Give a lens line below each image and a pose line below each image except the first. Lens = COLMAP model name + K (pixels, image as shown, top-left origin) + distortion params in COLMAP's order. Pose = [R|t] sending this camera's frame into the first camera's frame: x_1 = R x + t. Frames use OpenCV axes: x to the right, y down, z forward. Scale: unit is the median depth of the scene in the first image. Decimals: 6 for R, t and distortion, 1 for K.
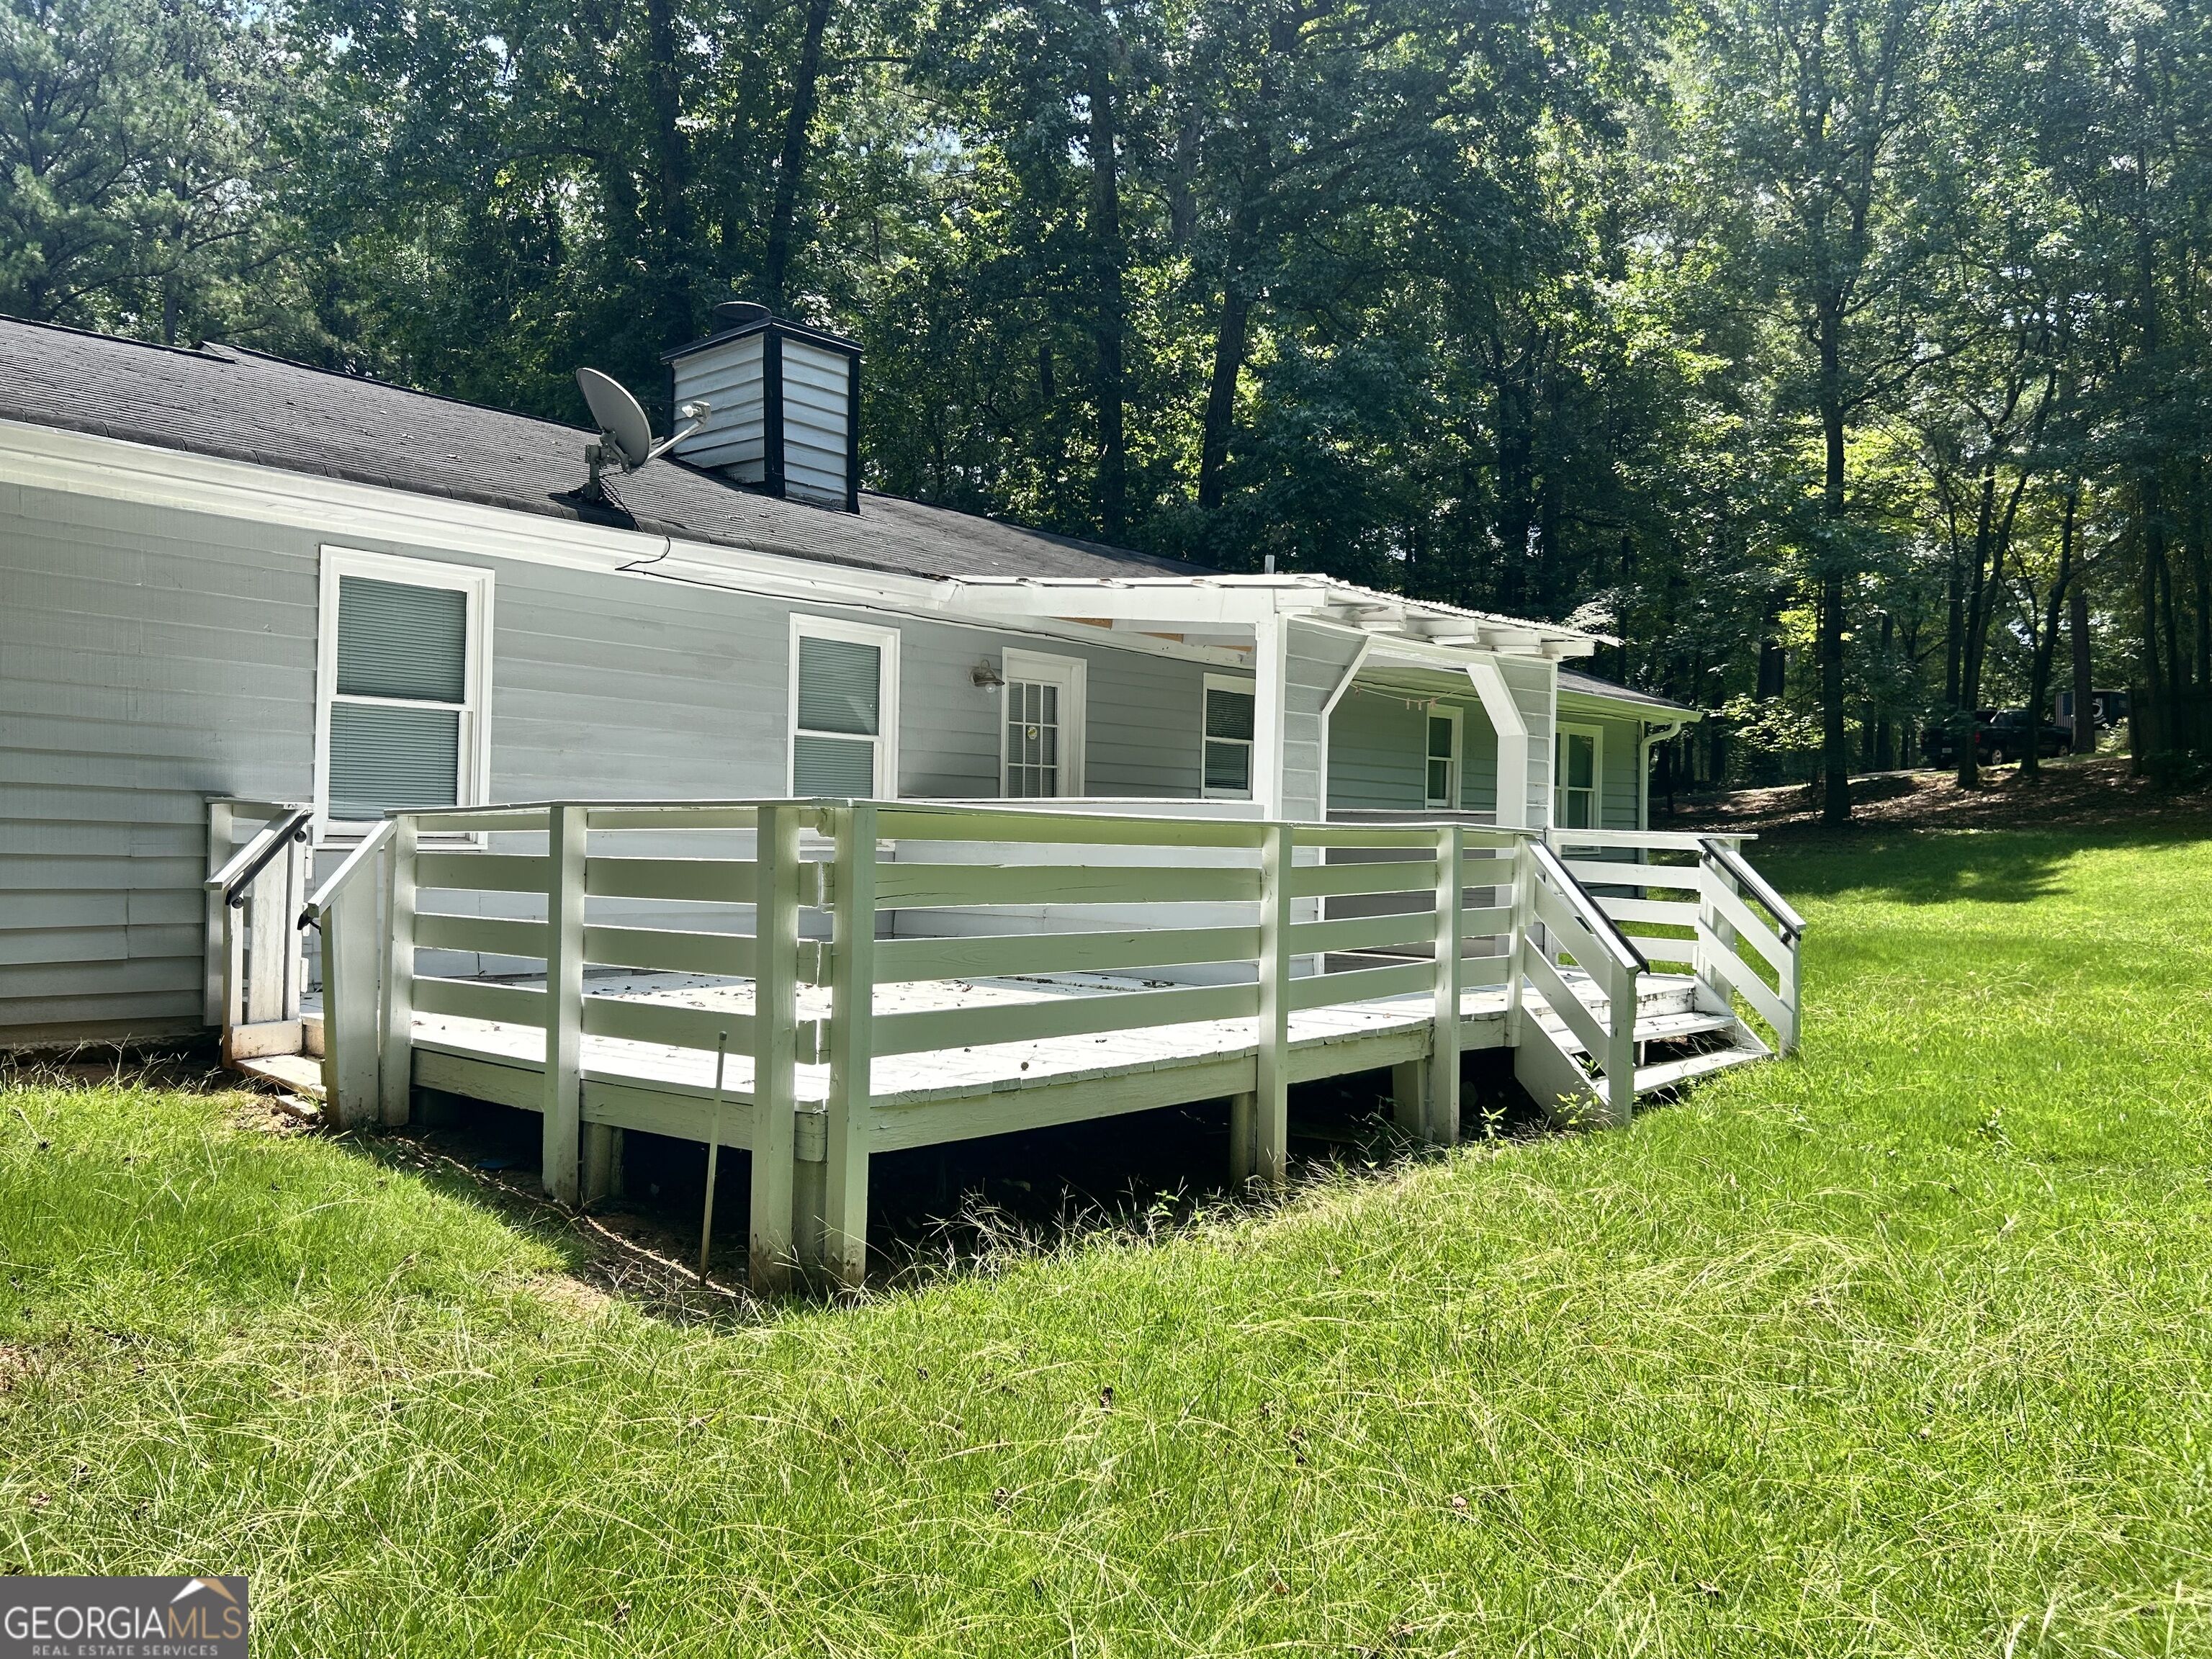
lens RADIAL K [[1684.2, 0, 1113.9], [0, 1684.2, 821.0], [0, 0, 1]] dist [0.035798, -0.000444]
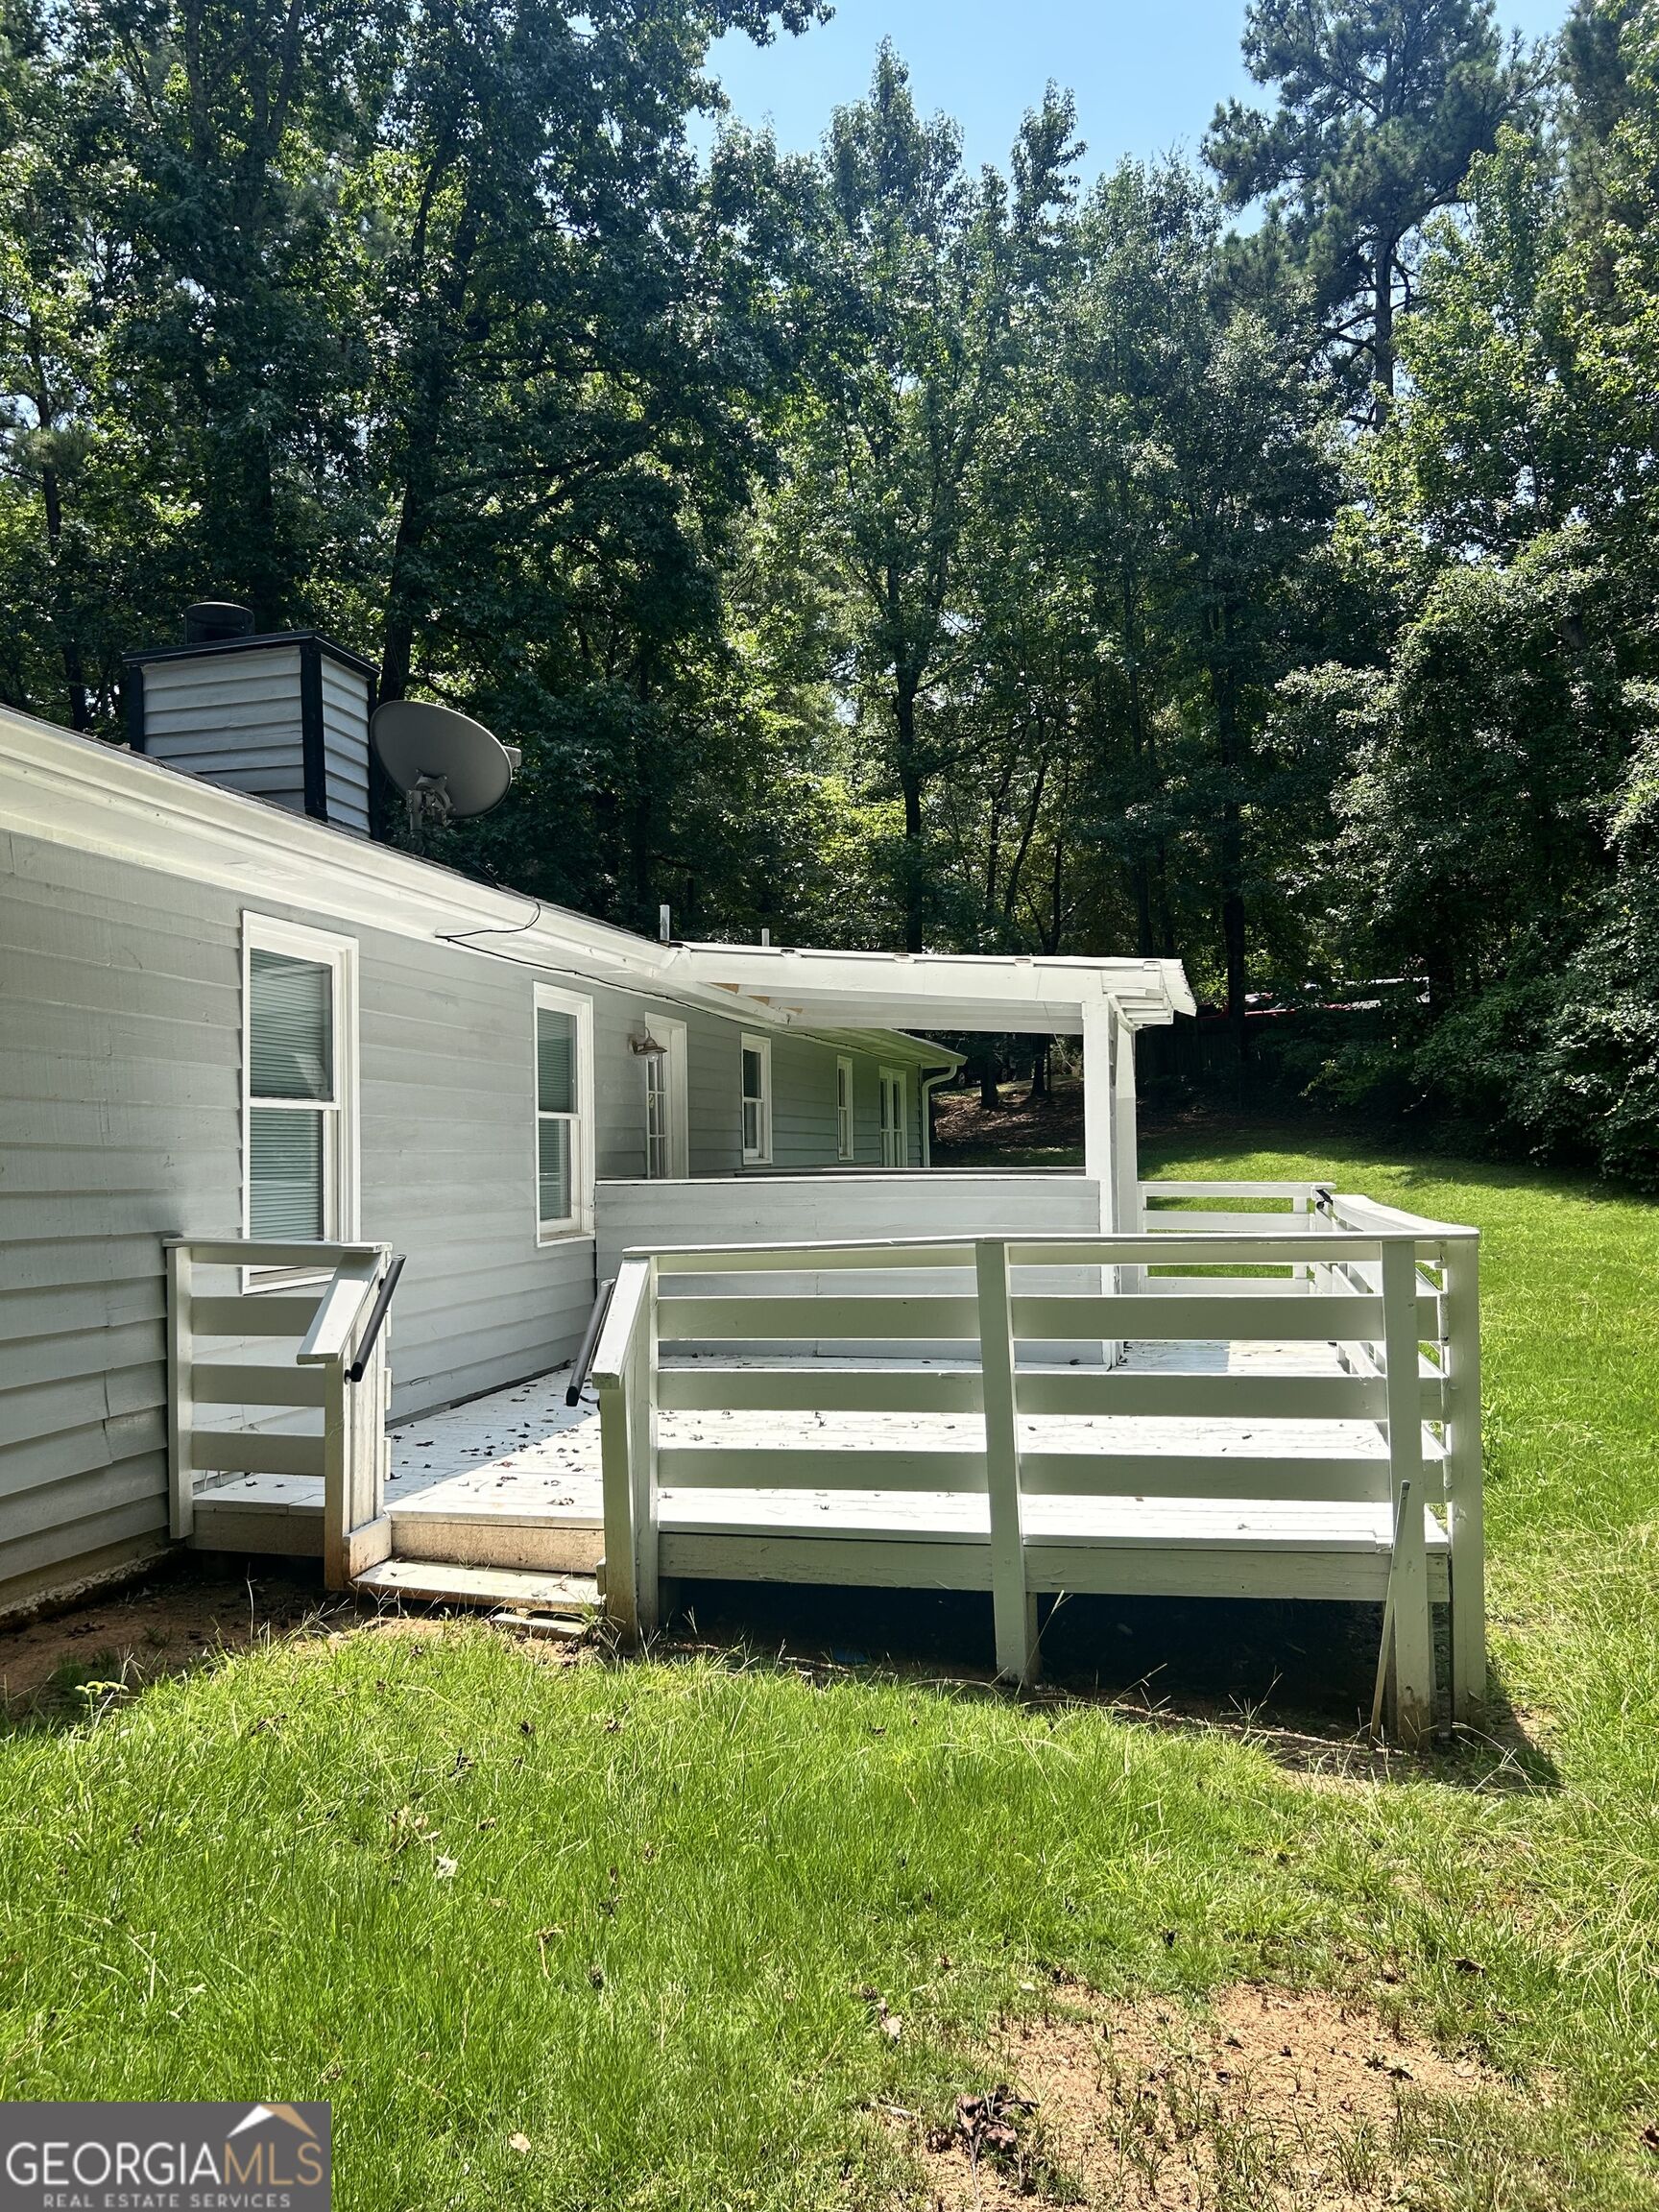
lens RADIAL K [[1684.2, 0, 829.5], [0, 1684.2, 1106.0], [0, 0, 1]] dist [0.035798, -0.000444]
pose [[0.889219, -0.021860, 0.456959, -0.543315], [0.030972, 0.999443, -0.012458, -0.049043], [-0.456432, 0.025231, 0.889400, 0.161782]]
